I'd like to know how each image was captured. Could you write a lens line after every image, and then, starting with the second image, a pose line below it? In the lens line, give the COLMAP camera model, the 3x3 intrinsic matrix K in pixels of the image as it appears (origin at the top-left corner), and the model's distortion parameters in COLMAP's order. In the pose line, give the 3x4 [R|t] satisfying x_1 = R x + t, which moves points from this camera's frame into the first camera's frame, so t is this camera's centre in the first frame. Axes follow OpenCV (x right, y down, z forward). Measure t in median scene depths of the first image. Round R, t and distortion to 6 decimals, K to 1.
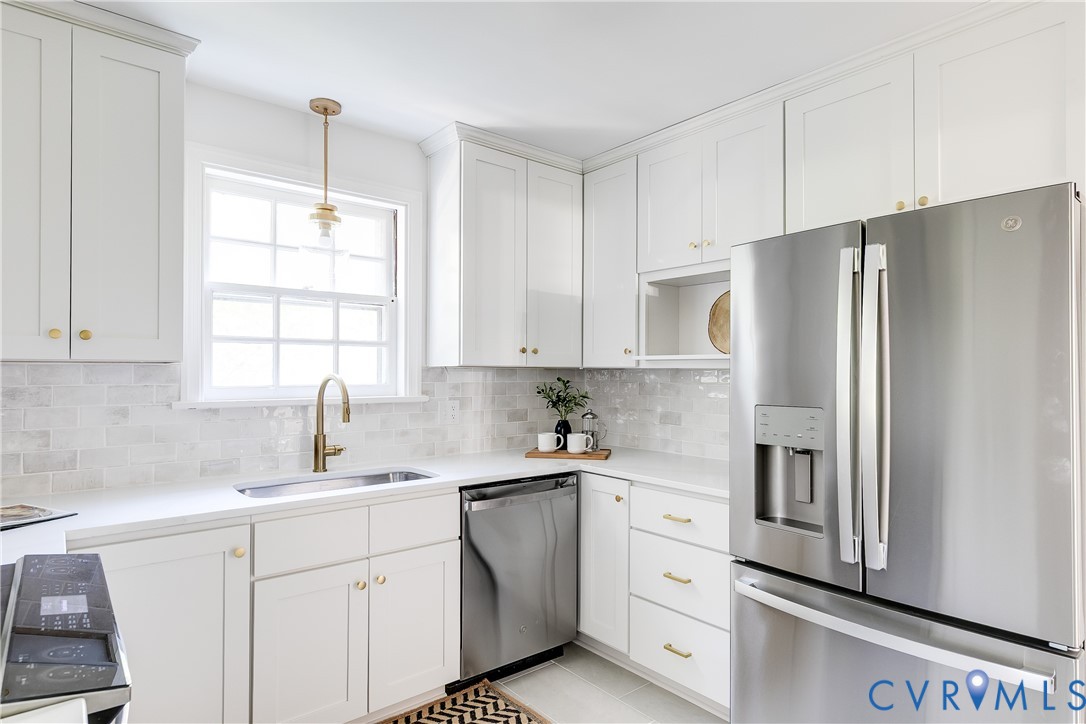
lens RADIAL K [[609.1, 0, 543.0], [0, 609.1, 362.0], [0, 0, 1]] dist [0.007080, 0.000046]
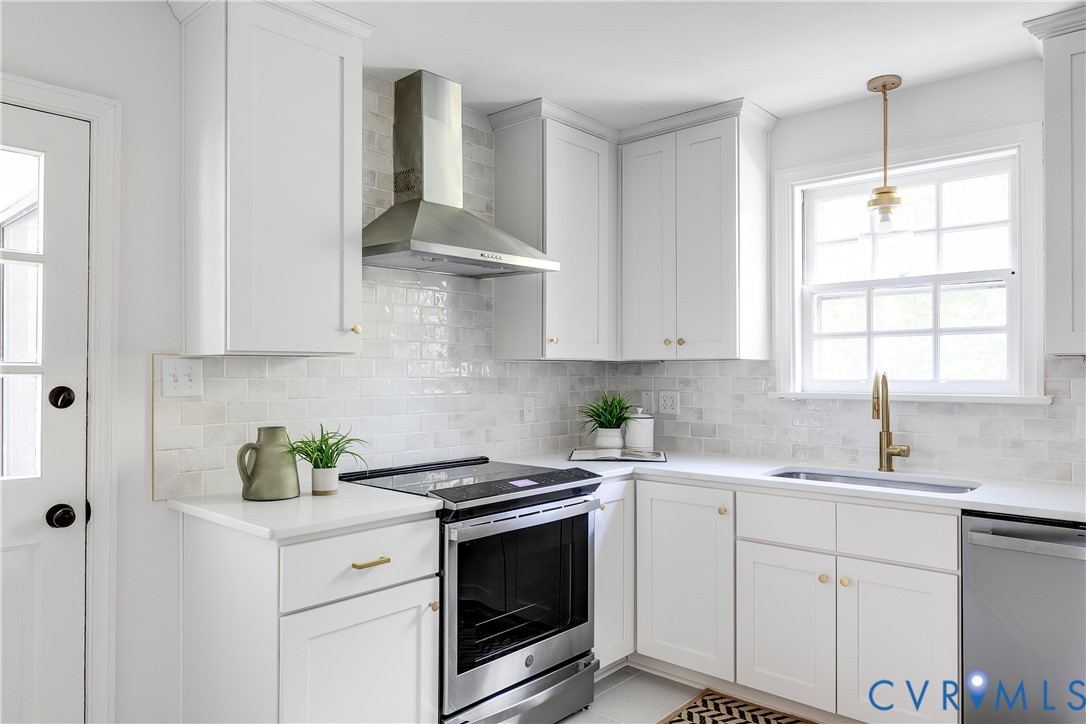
lens RADIAL K [[721.1, 0, 543.0], [0, 721.1, 362.0], [0, 0, 1]] dist [-0.007234, -0.001048]
pose [[0.145524, -0.016601, -0.989215, 0.659008], [0.019386, 0.999715, -0.013926, 0.016273], [0.989165, -0.017150, 0.145804, 0.312013]]
